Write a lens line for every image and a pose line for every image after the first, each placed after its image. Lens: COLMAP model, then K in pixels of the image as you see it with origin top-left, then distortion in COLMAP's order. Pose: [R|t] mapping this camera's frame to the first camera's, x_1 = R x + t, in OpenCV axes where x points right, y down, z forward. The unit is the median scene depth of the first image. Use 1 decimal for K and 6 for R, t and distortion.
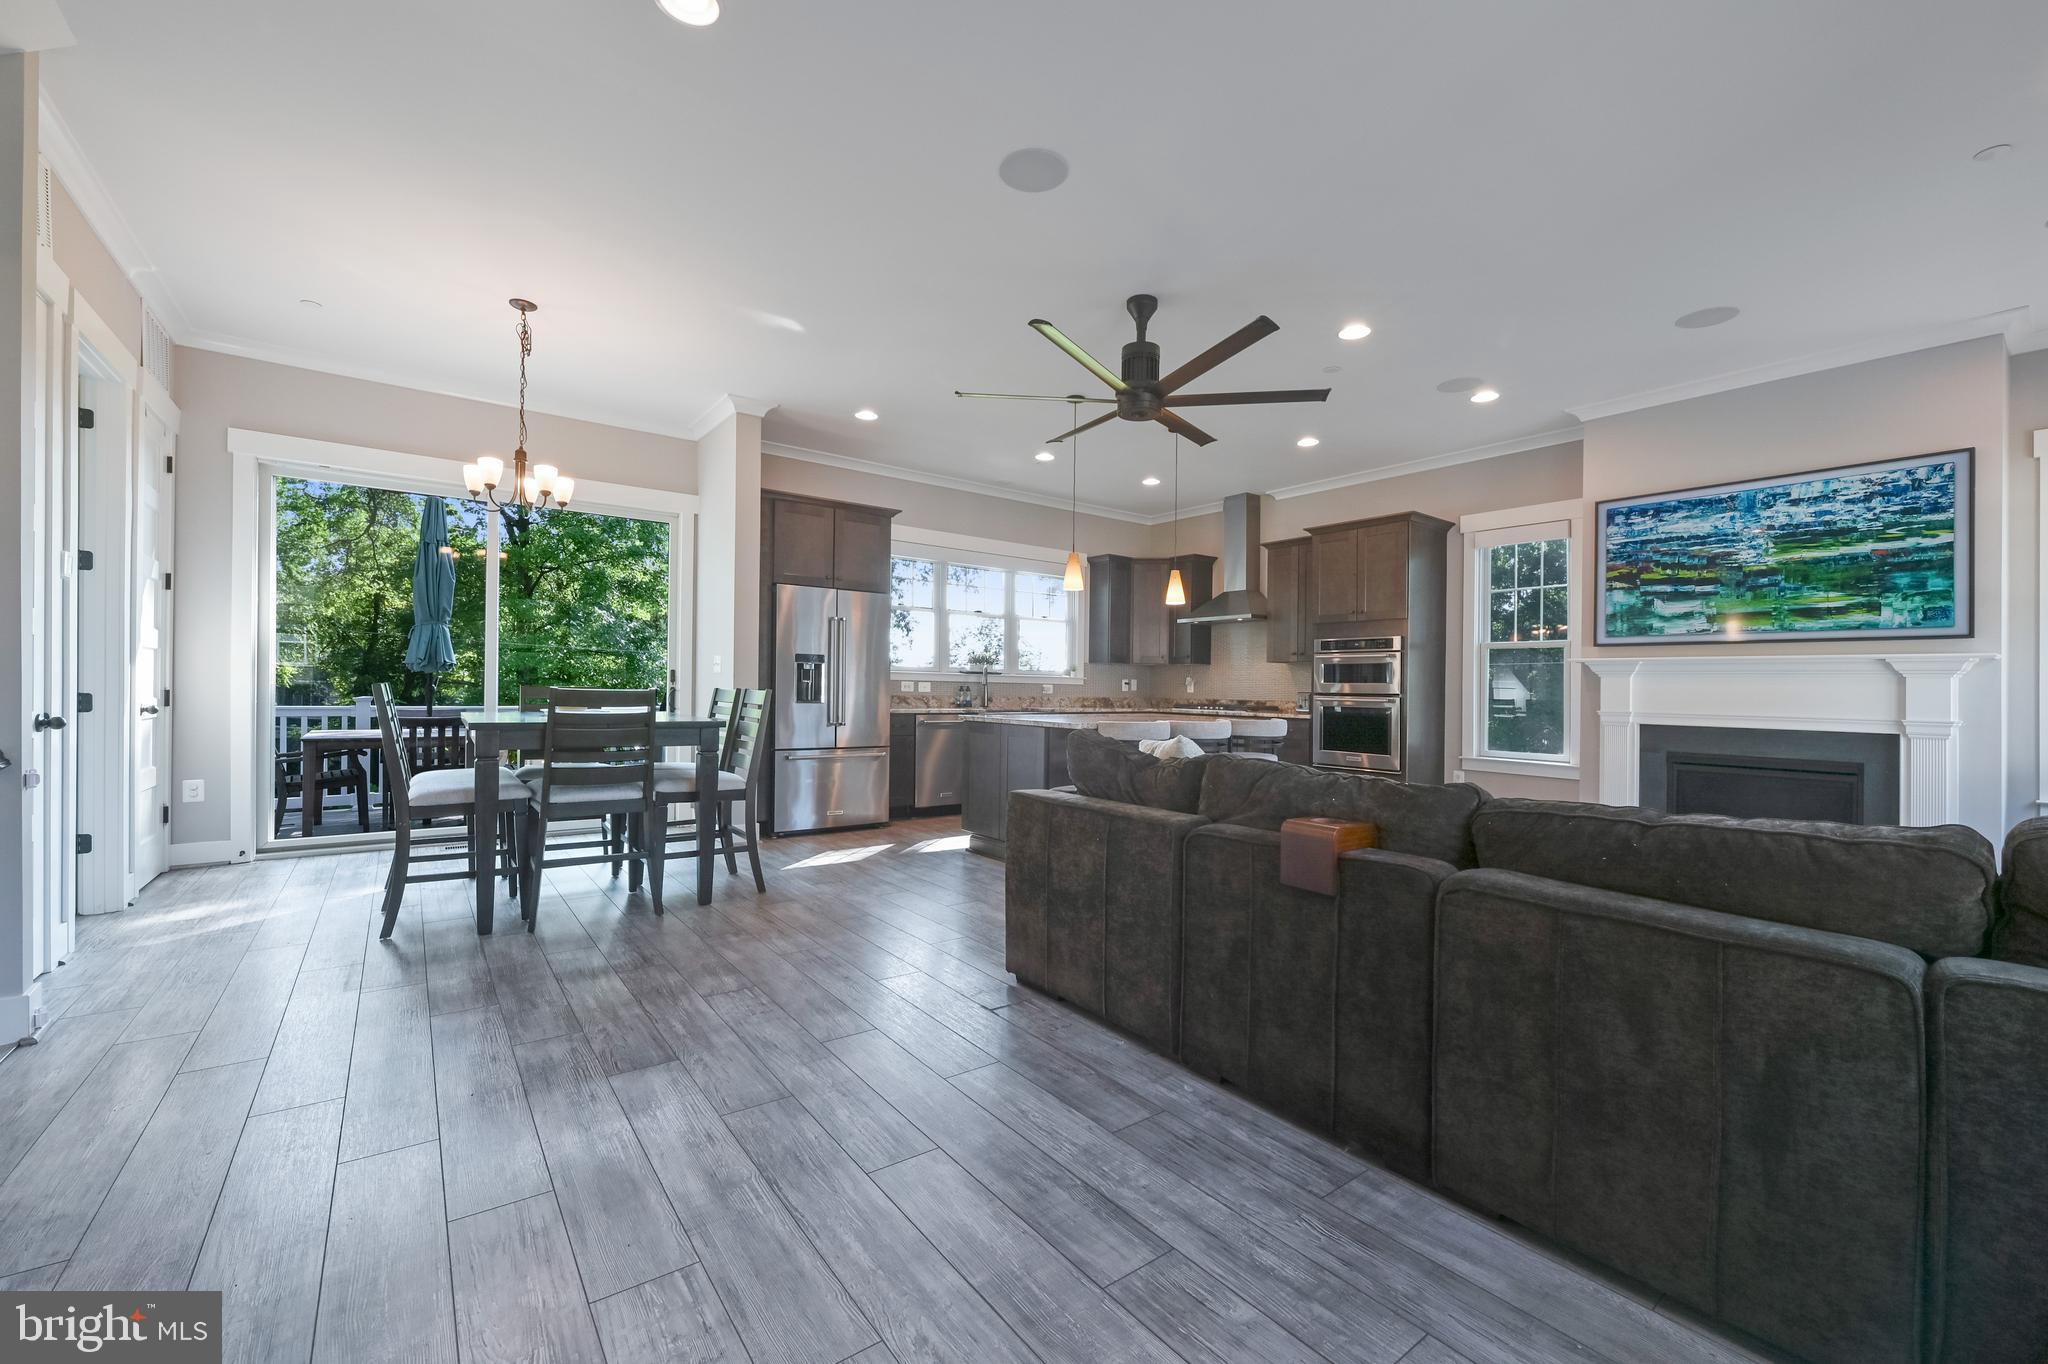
lens RADIAL K [[809.0, 0, 1036.7], [0, 809.0, 685.4], [0, 0, 1]] dist [-0.013300, -0.000363]
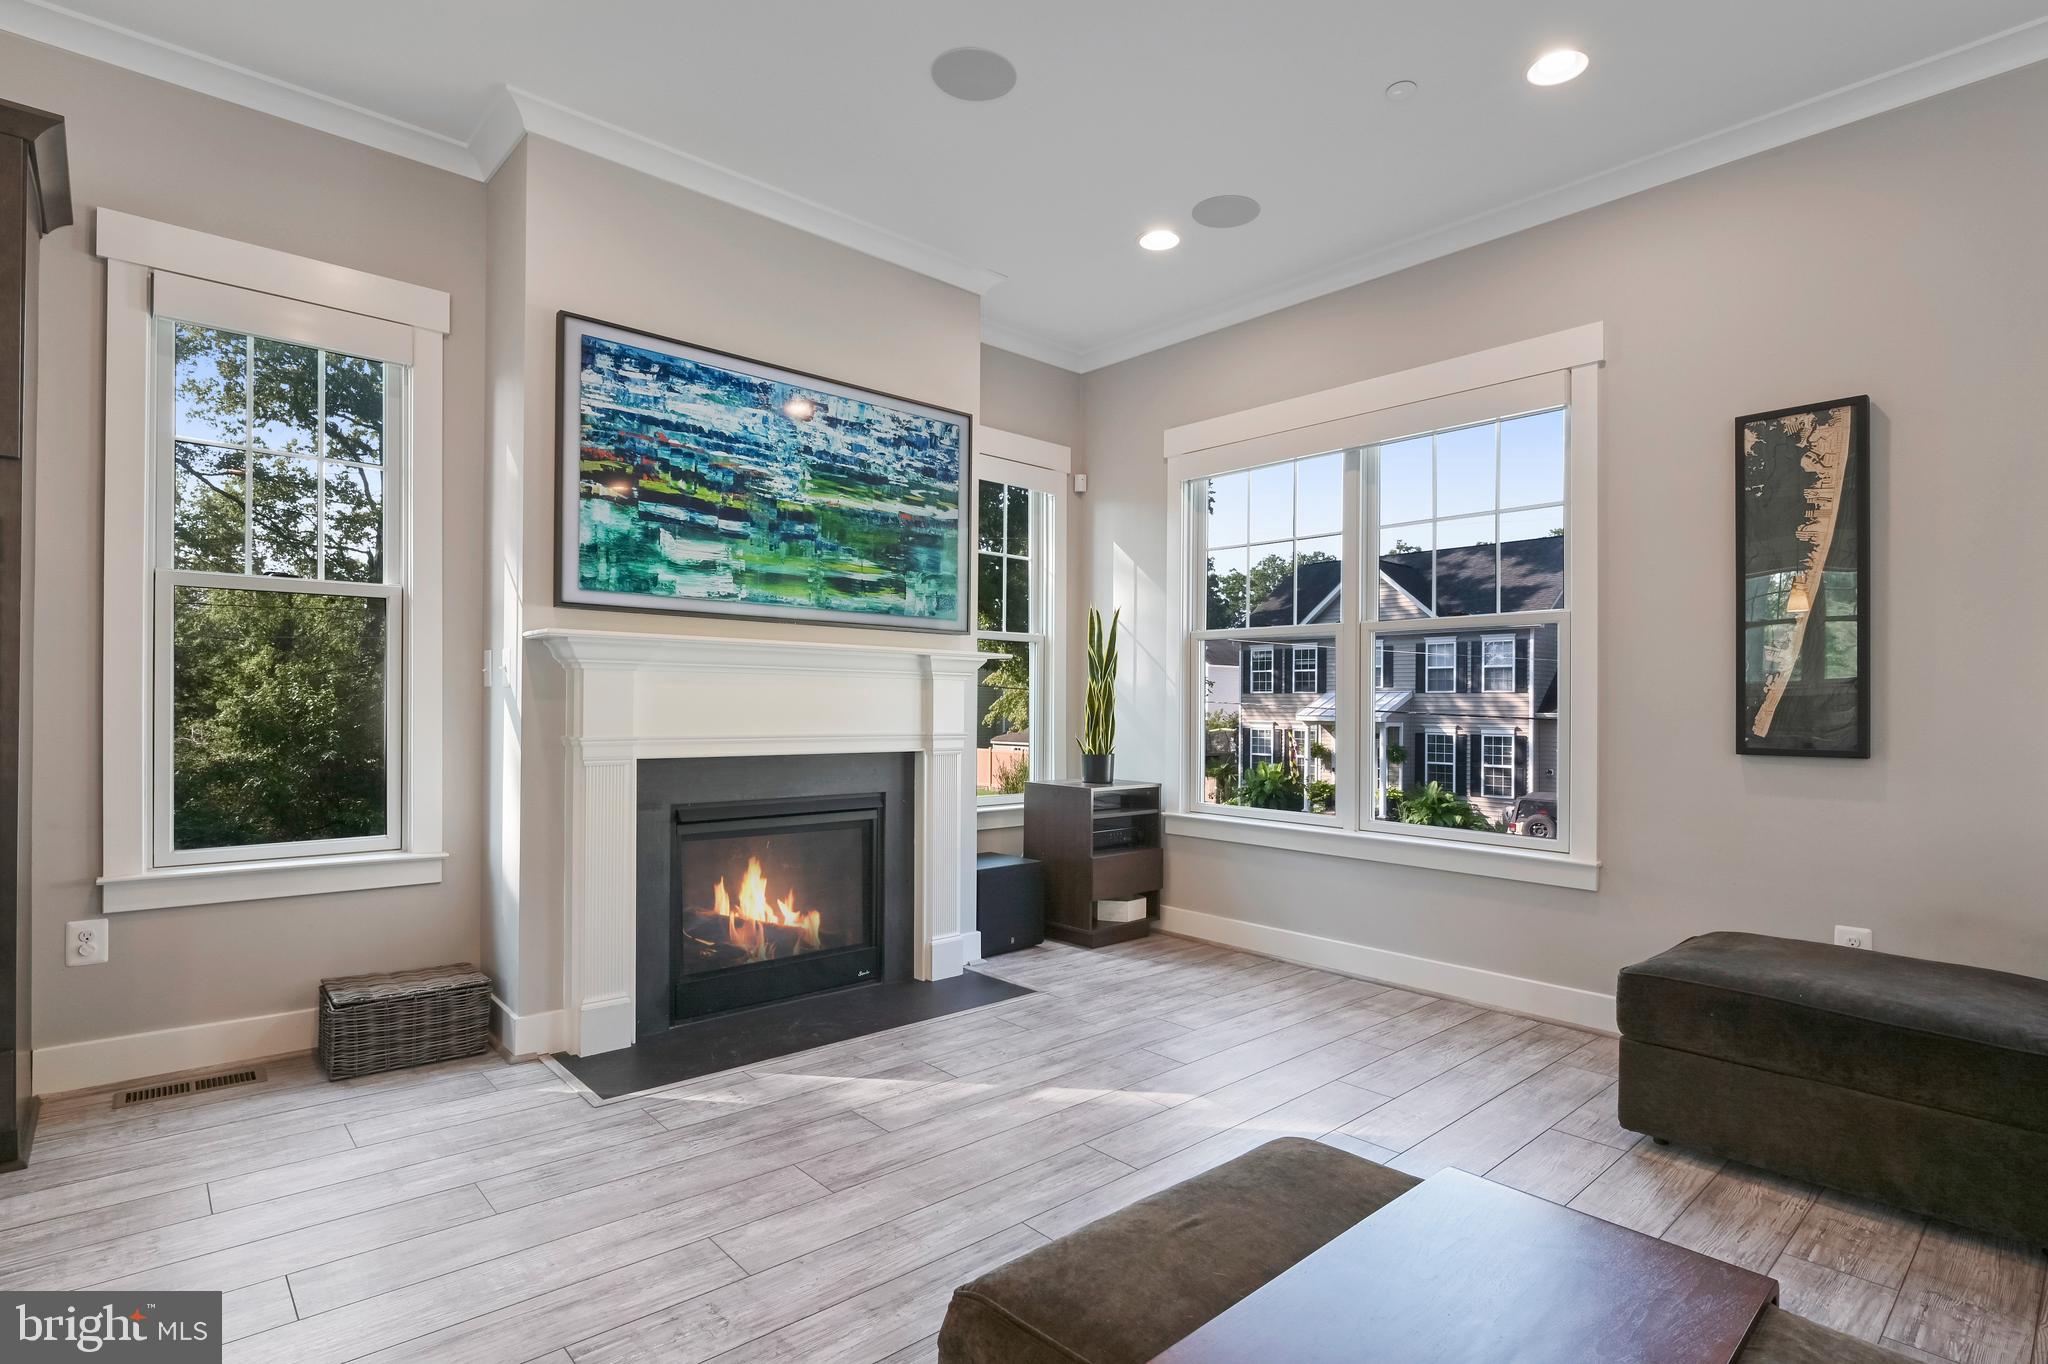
lens RADIAL K [[1010.8, 0, 1032.1], [0, 1010.8, 687.9], [0, 0, 1]] dist [-0.009282, 0.001038]
pose [[-0.085521, 0.000691, 0.996336, 0.058223], [-0.012212, 0.999924, -0.001742, -0.001061], [-0.996262, -0.012317, -0.085506, 0.748029]]
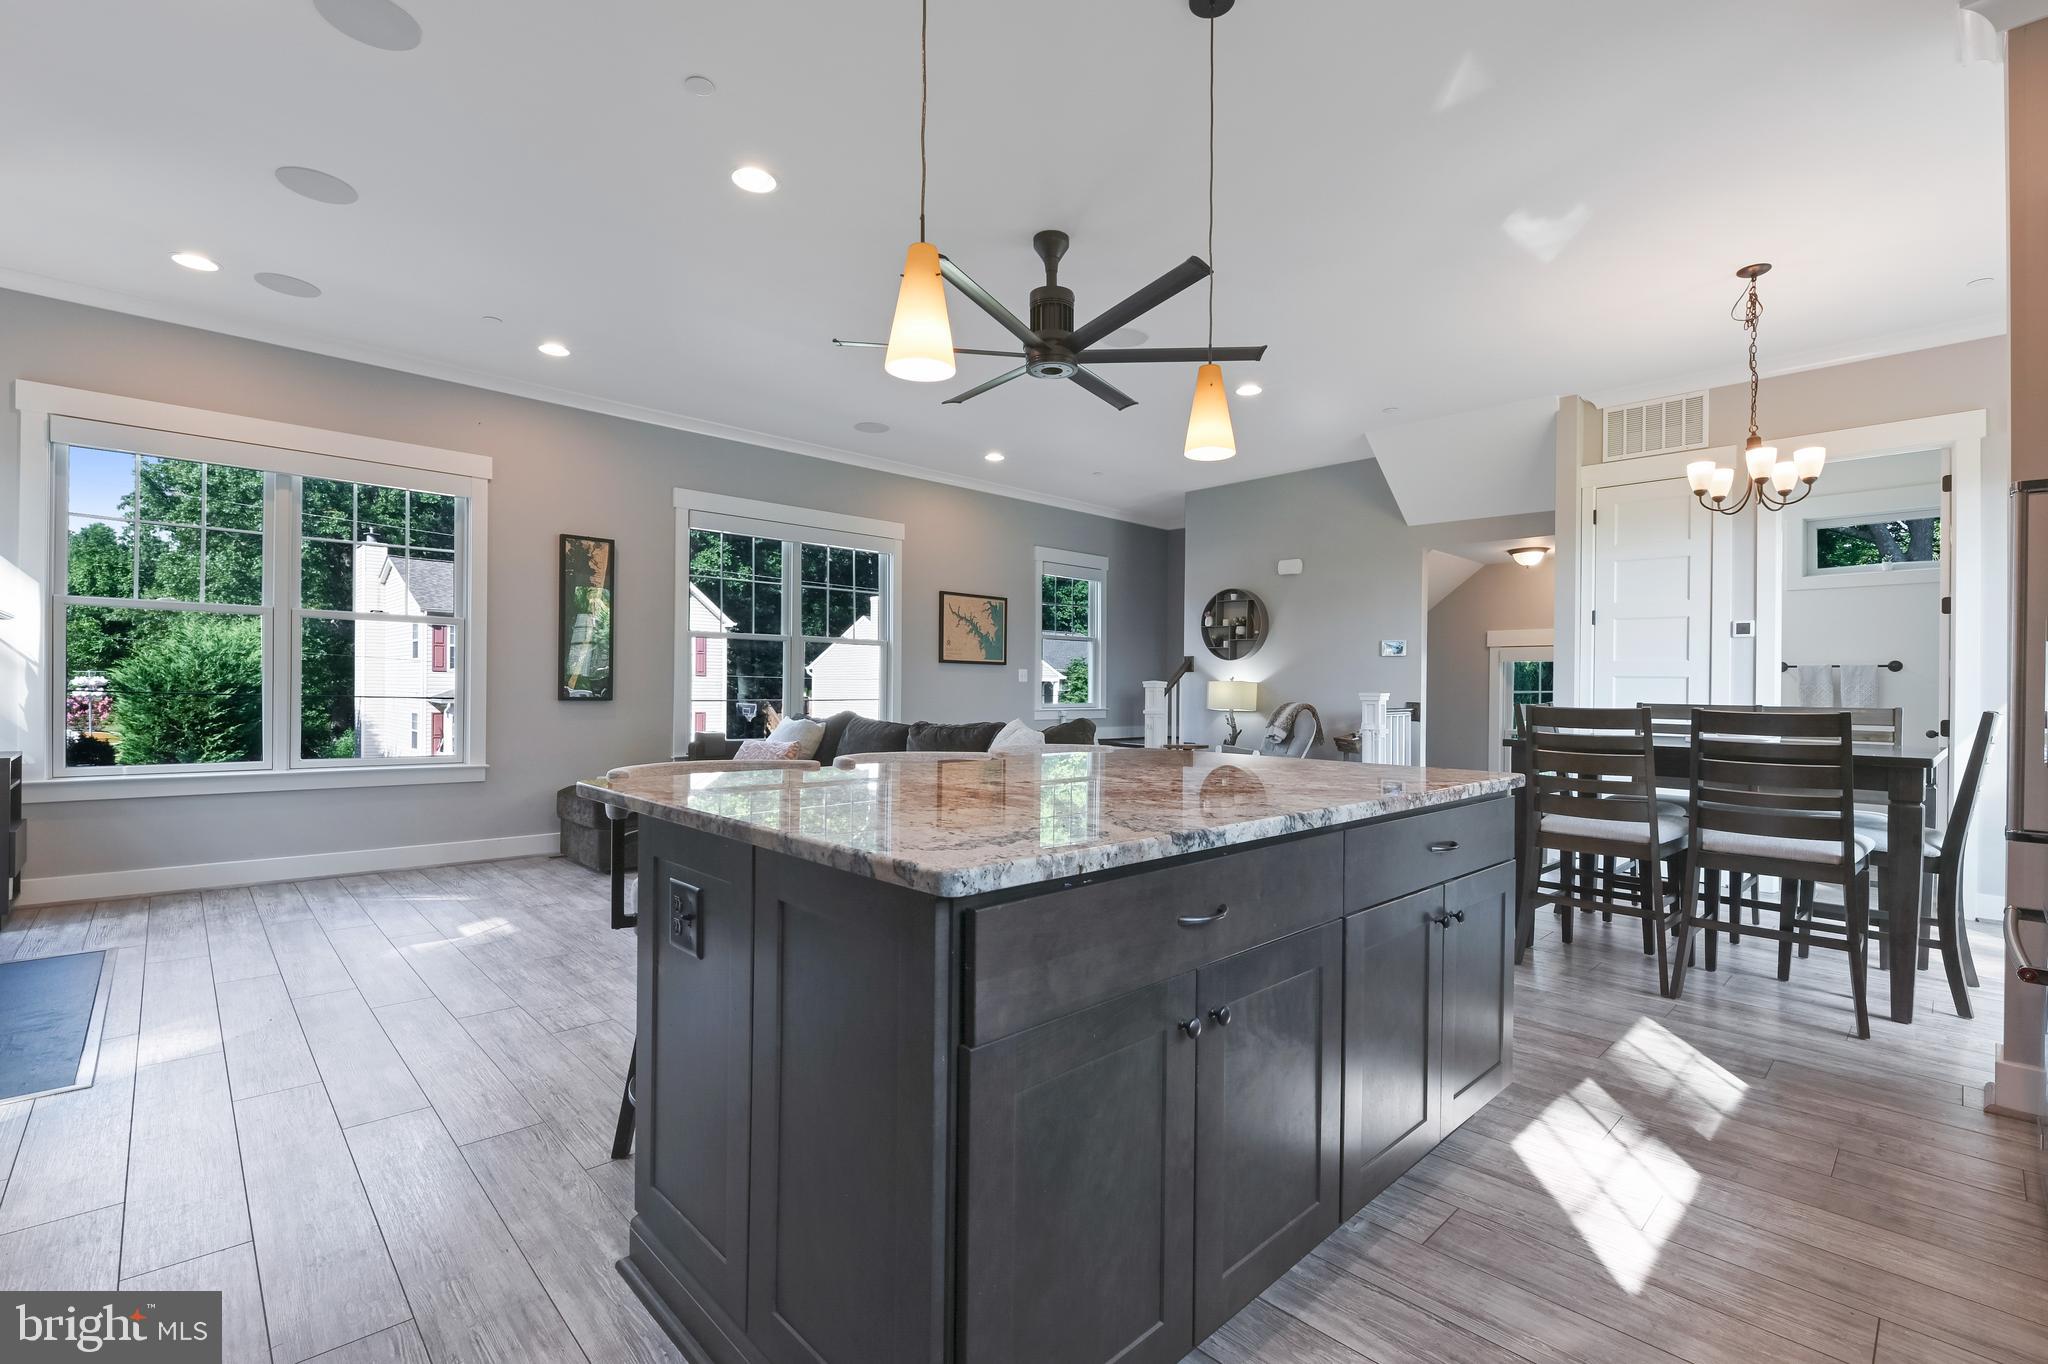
lens RADIAL K [[926.9, 0, 1042.0], [0, 926.9, 688.5], [0, 0, 1]] dist [-0.000875, -0.001458]
pose [[-0.991600, -0.028674, -0.126124, 0.181570], [-0.028391, 0.999589, -0.004041, 0.005165], [0.126188, -0.000426, -0.992006, 1.447544]]
